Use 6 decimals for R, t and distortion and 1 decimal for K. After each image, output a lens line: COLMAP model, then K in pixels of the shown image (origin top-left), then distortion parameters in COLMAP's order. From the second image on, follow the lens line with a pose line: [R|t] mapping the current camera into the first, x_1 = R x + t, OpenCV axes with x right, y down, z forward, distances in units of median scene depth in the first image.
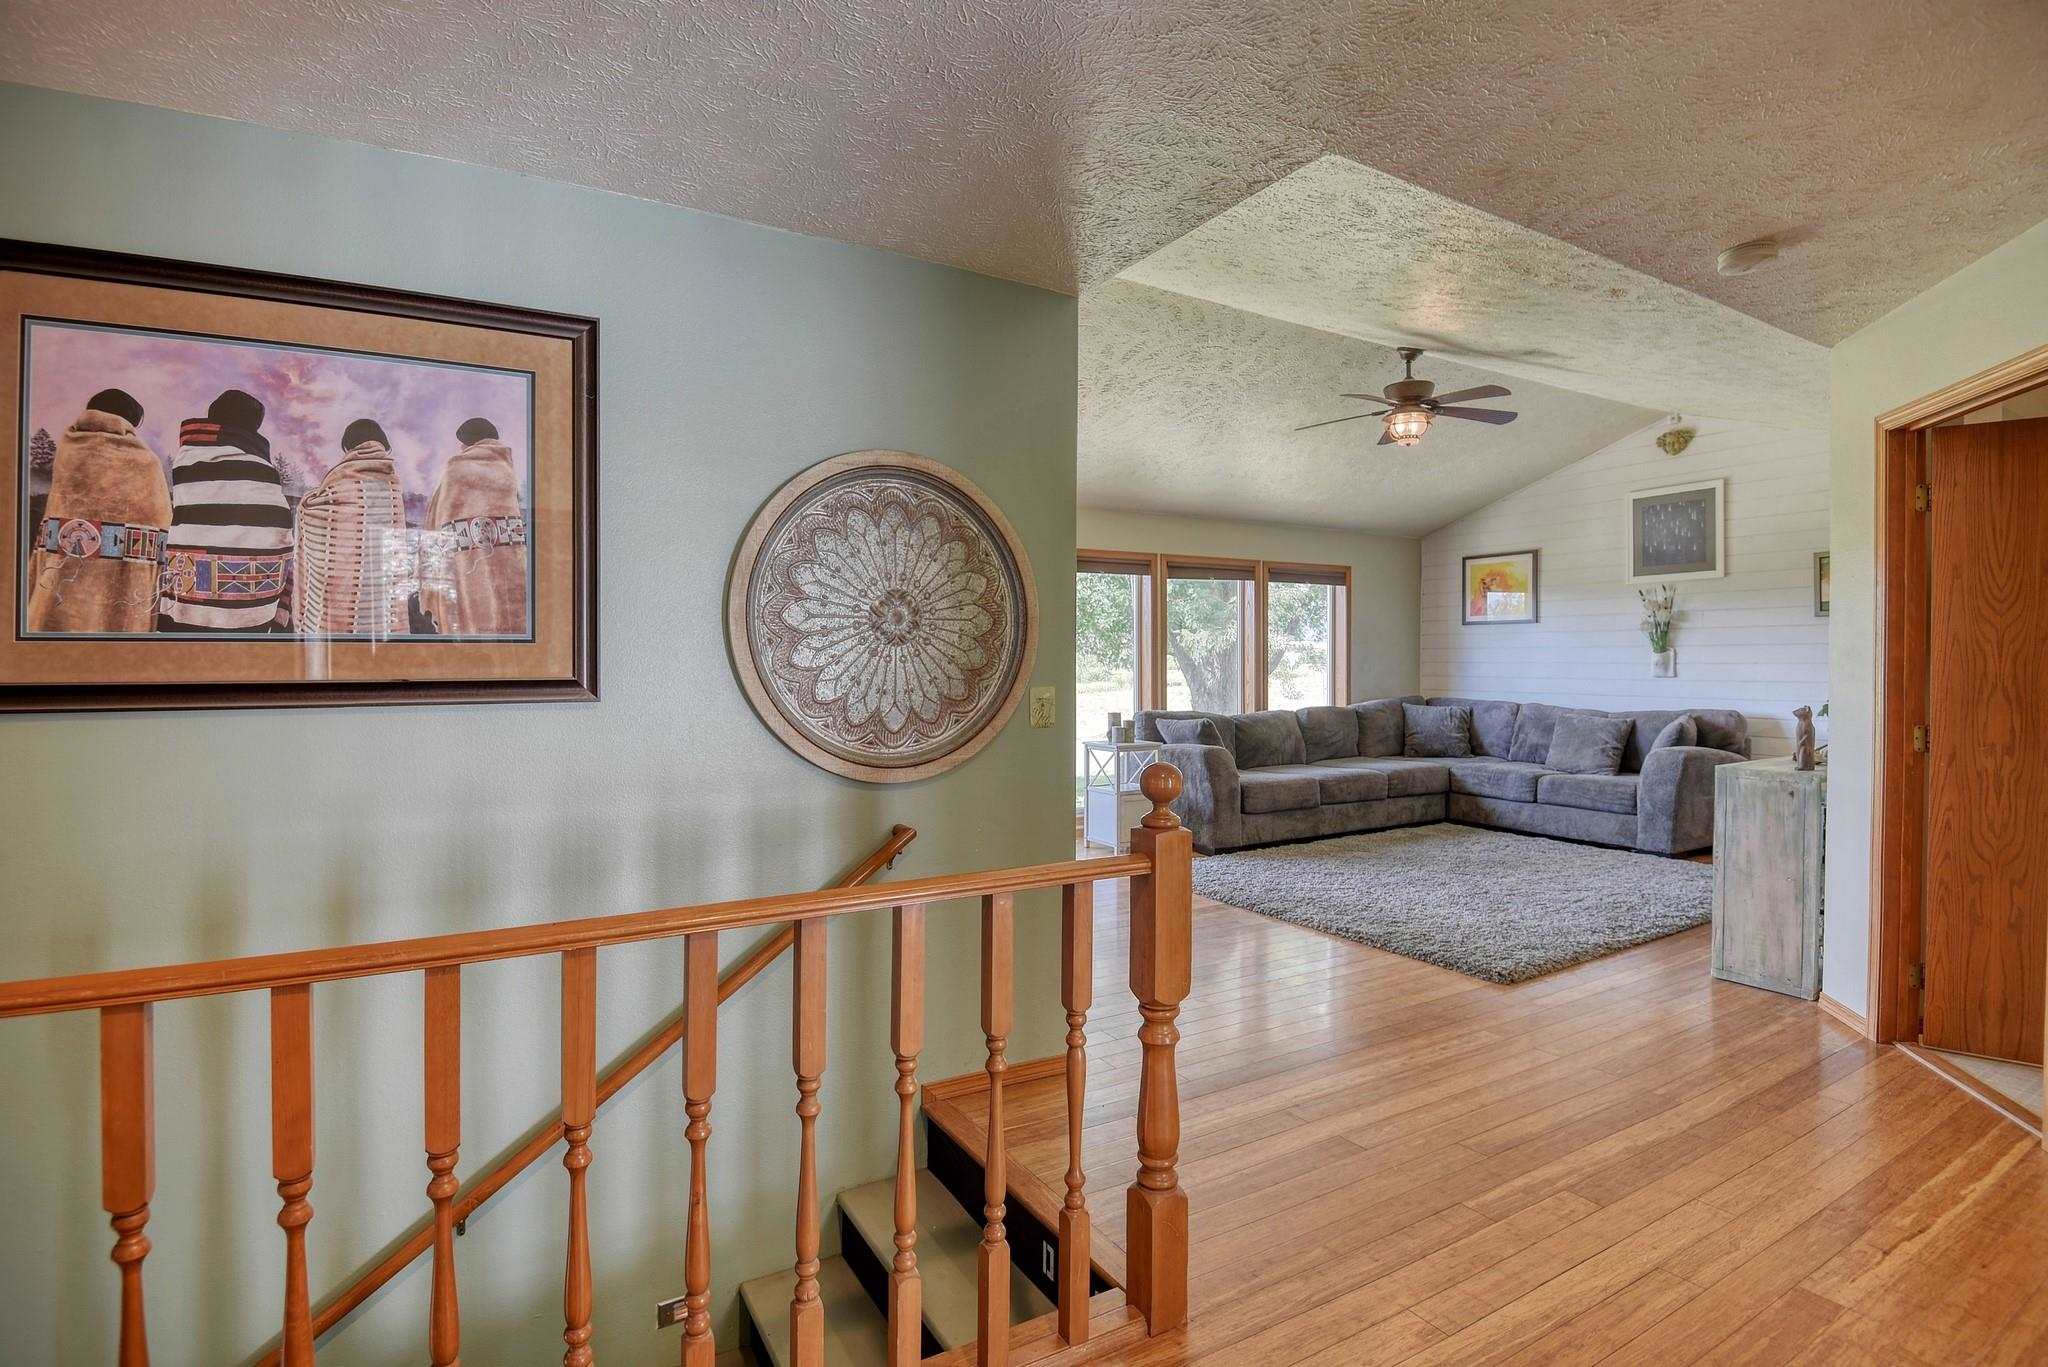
lens RADIAL K [[970.1, 0, 1010.1], [0, 970.1, 684.5], [0, 0, 1]] dist [-0.041436, -0.003206]
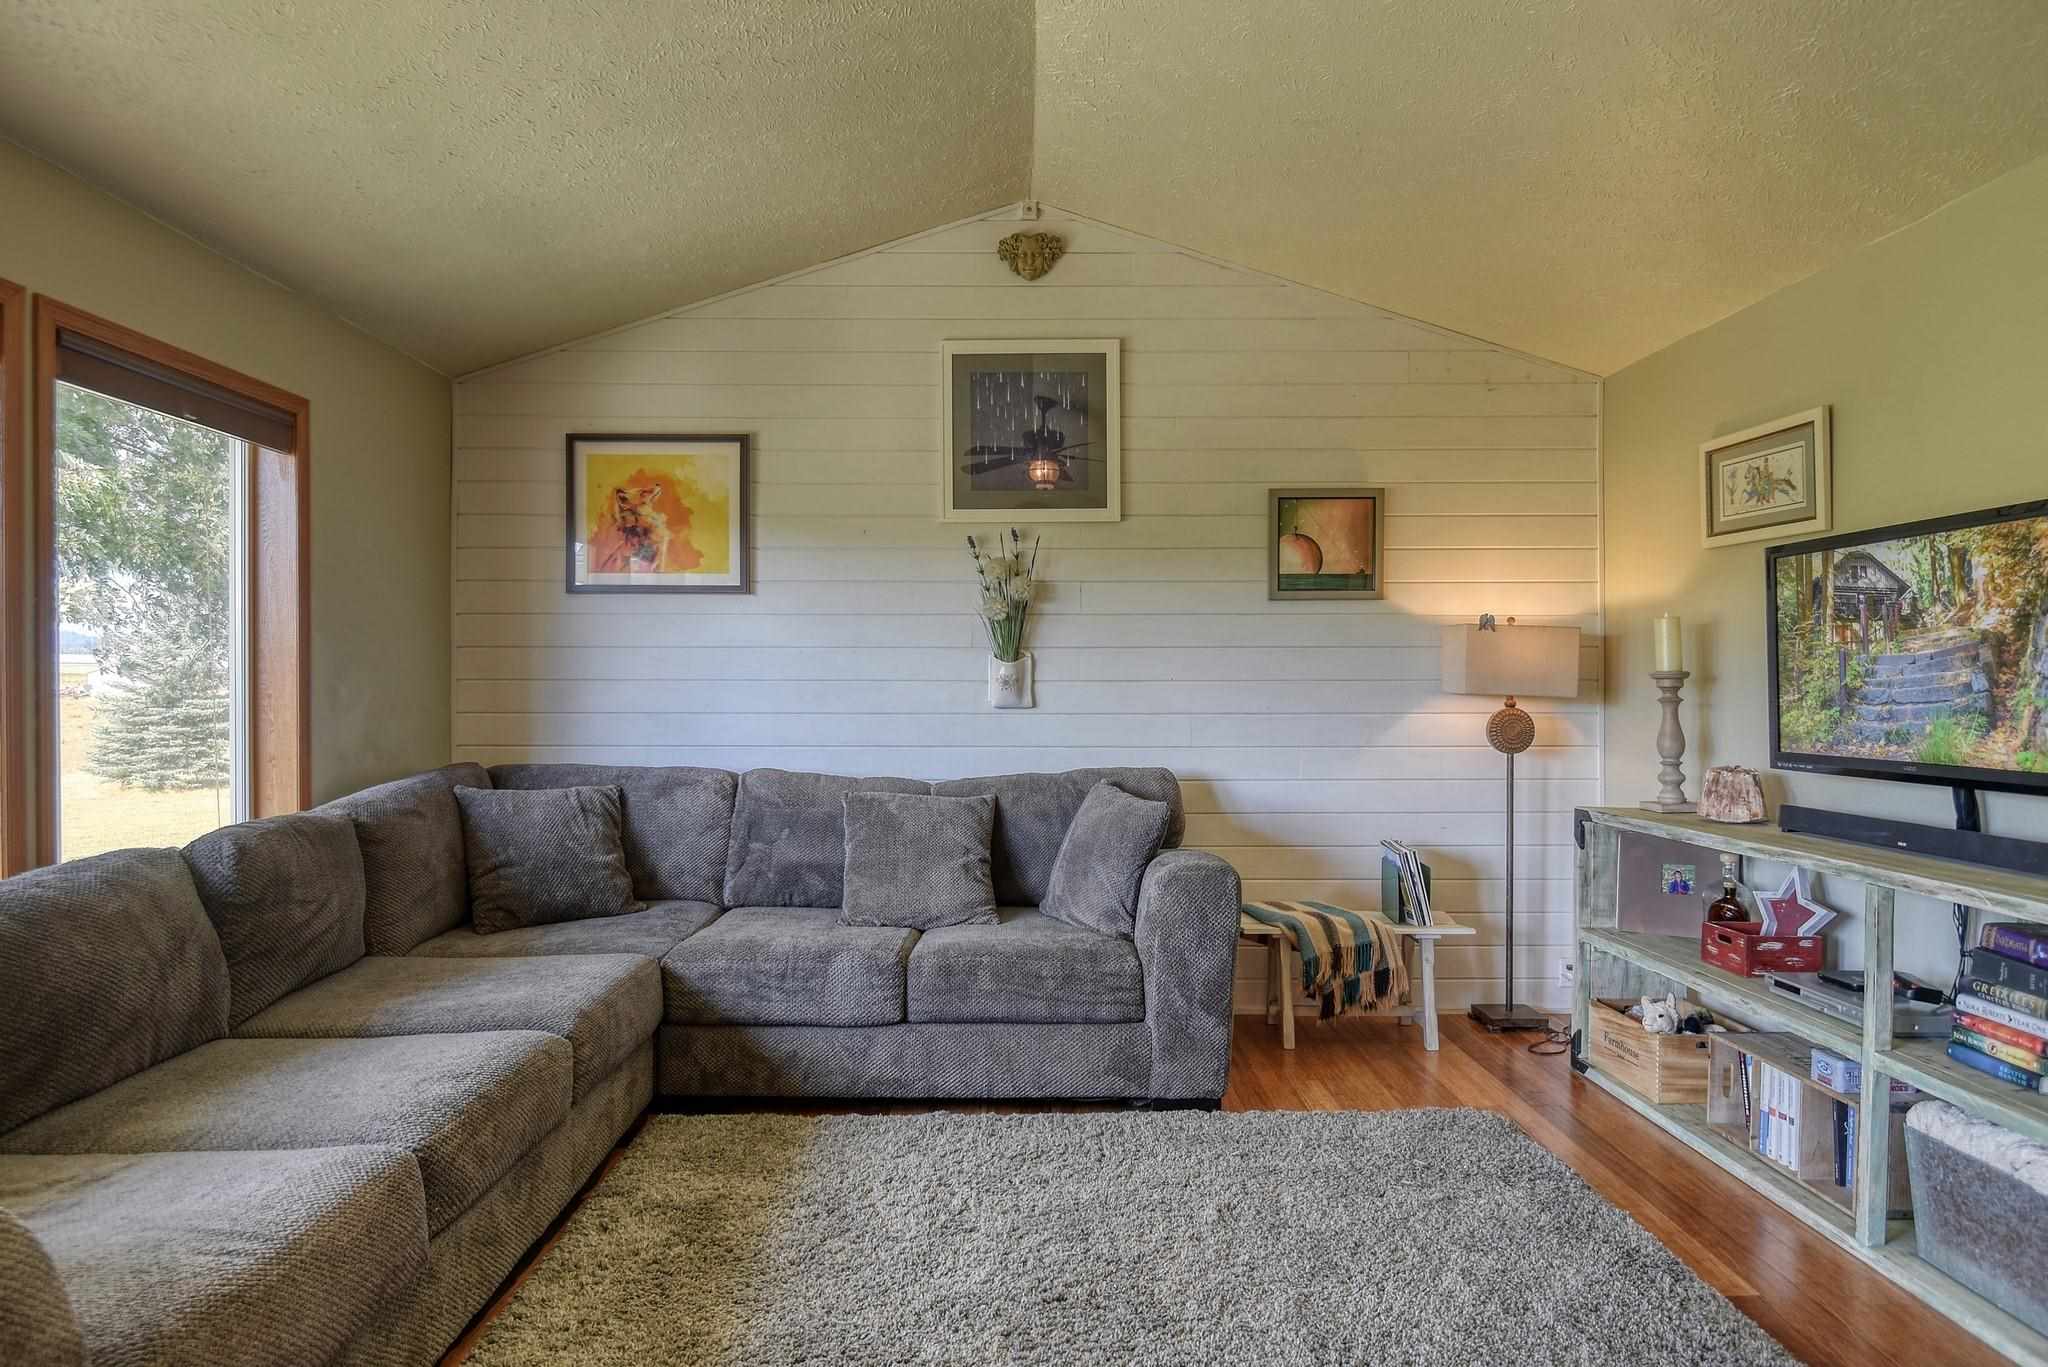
lens RADIAL K [[1195.2, 0, 1011.0], [0, 1195.2, 688.0], [0, 0, 1]] dist [-0.002042, -0.011265]
pose [[0.491059, -0.000961, 0.871126, 0.125473], [0.018376, 0.999788, -0.009256, -0.012981], [-0.870932, 0.020553, 0.490973, 0.692561]]
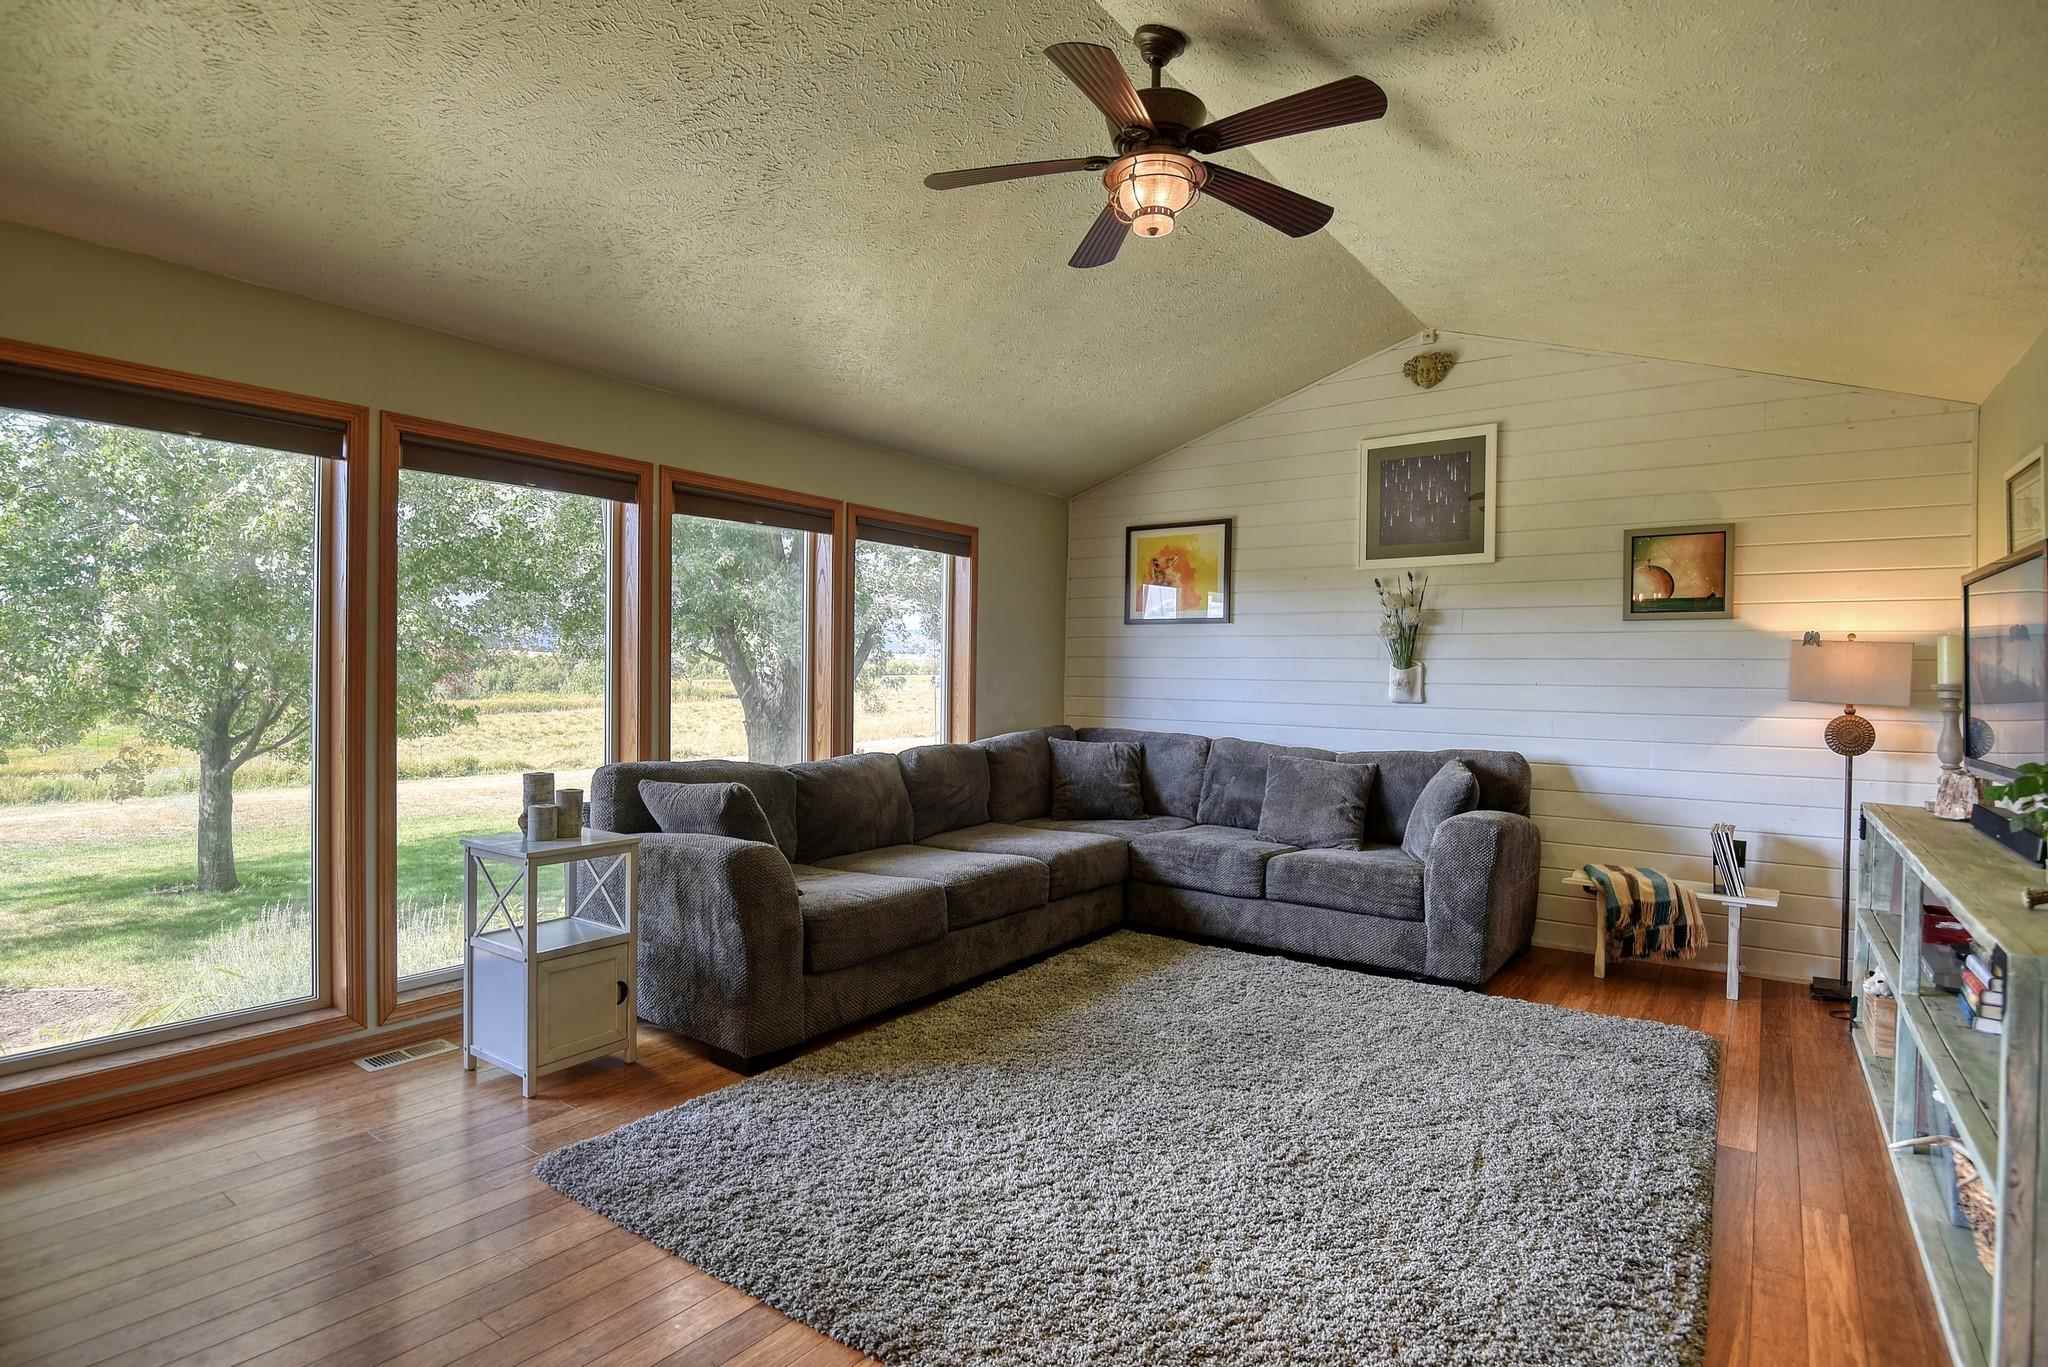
lens RADIAL K [[1022.6, 0, 997.5], [0, 1022.6, 691.2], [0, 0, 1]] dist [-0.015480, -0.003088]
pose [[0.916306, 0.010180, 0.400349, 0.107237], [-0.008544, 0.999946, -0.005872, -0.009742], [-0.400387, 0.001960, 0.916344, 0.433837]]
